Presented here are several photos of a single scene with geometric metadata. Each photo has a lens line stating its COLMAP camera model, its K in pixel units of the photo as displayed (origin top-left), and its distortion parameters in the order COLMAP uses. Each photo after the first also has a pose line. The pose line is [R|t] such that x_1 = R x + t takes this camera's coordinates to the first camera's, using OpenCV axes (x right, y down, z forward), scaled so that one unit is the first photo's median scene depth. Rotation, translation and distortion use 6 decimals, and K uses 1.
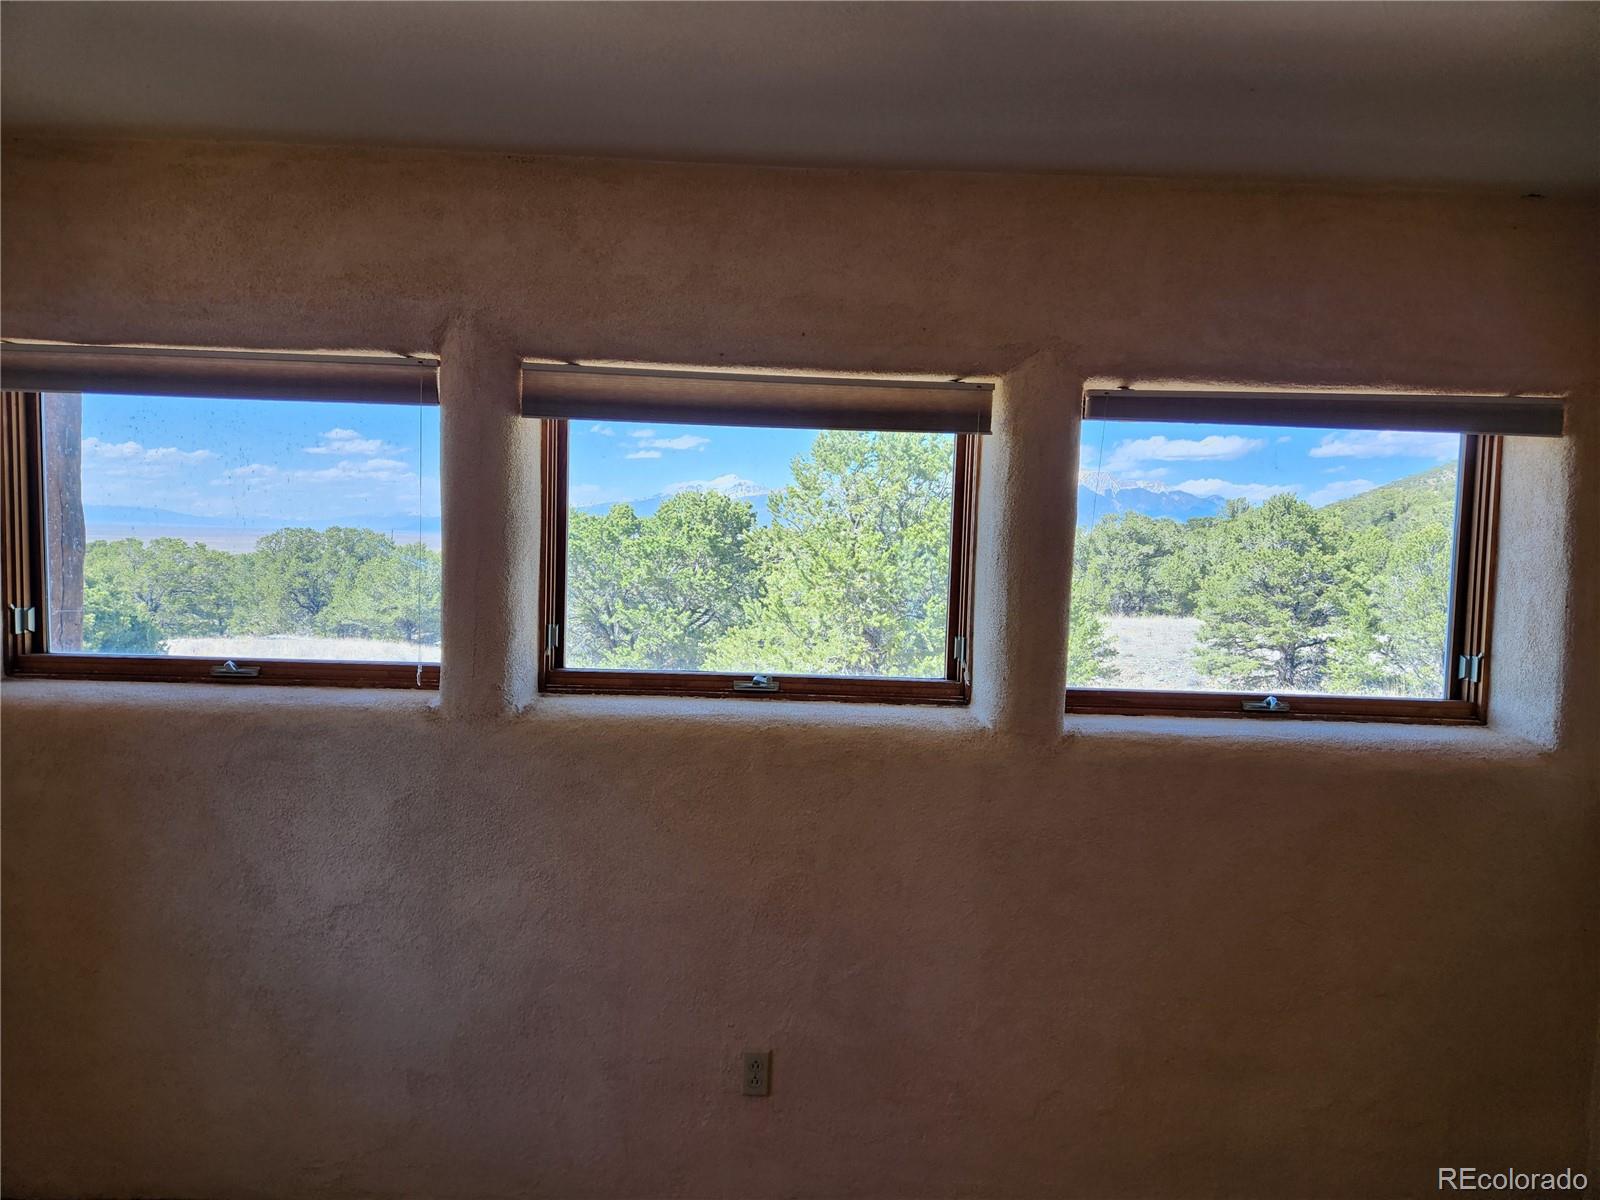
lens RADIAL K [[1076.1, 0, 802.8], [0, 1076.1, 589.2], [0, 0, 1]] dist [0.069009, -0.042301]
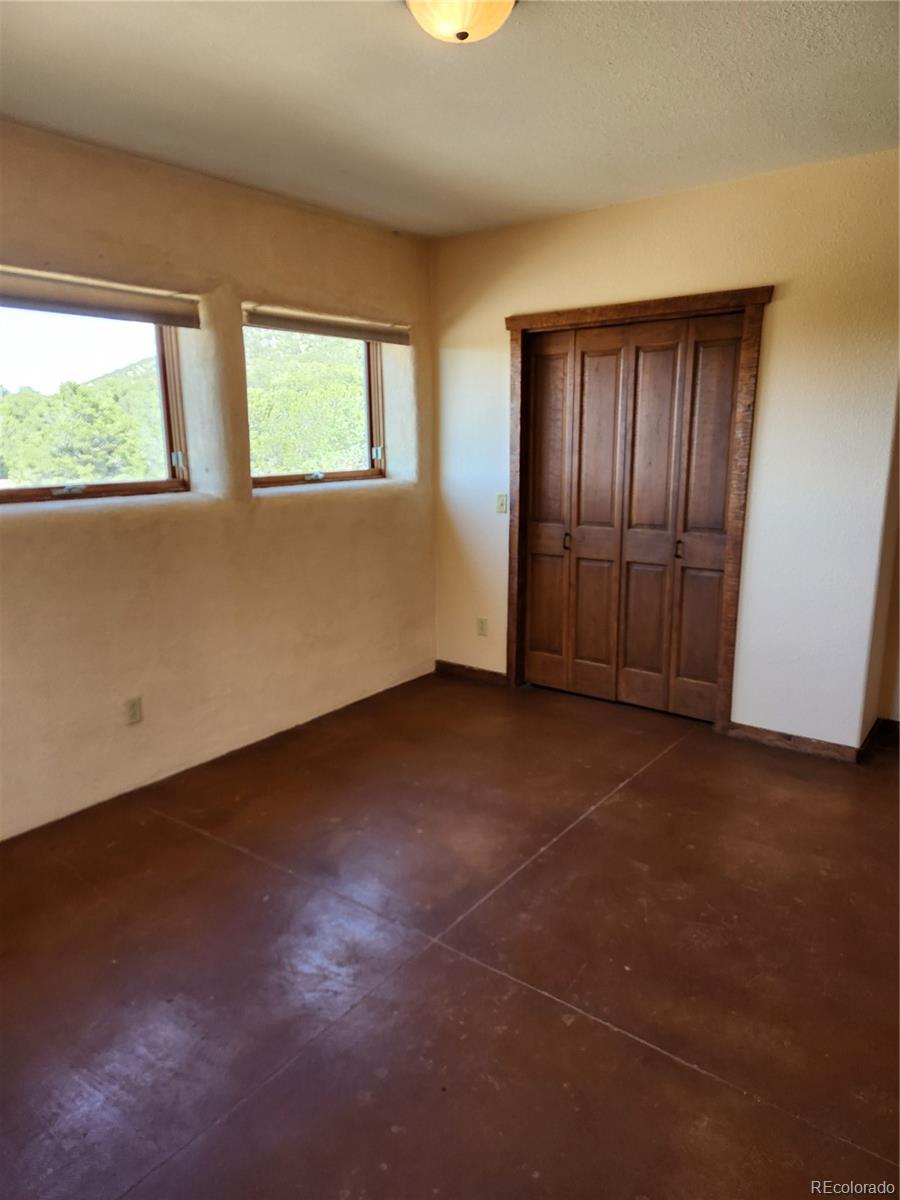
lens RADIAL K [[807.0, 0, 449.0], [0, 807.0, 601.3], [0, 0, 1]] dist [0.069009, -0.042301]
pose [[0.625646, -0.200472, 0.753909, -0.656660], [0.067087, 0.976663, 0.204031, 0.043364], [-0.777217, -0.077074, 0.624494, -0.180067]]
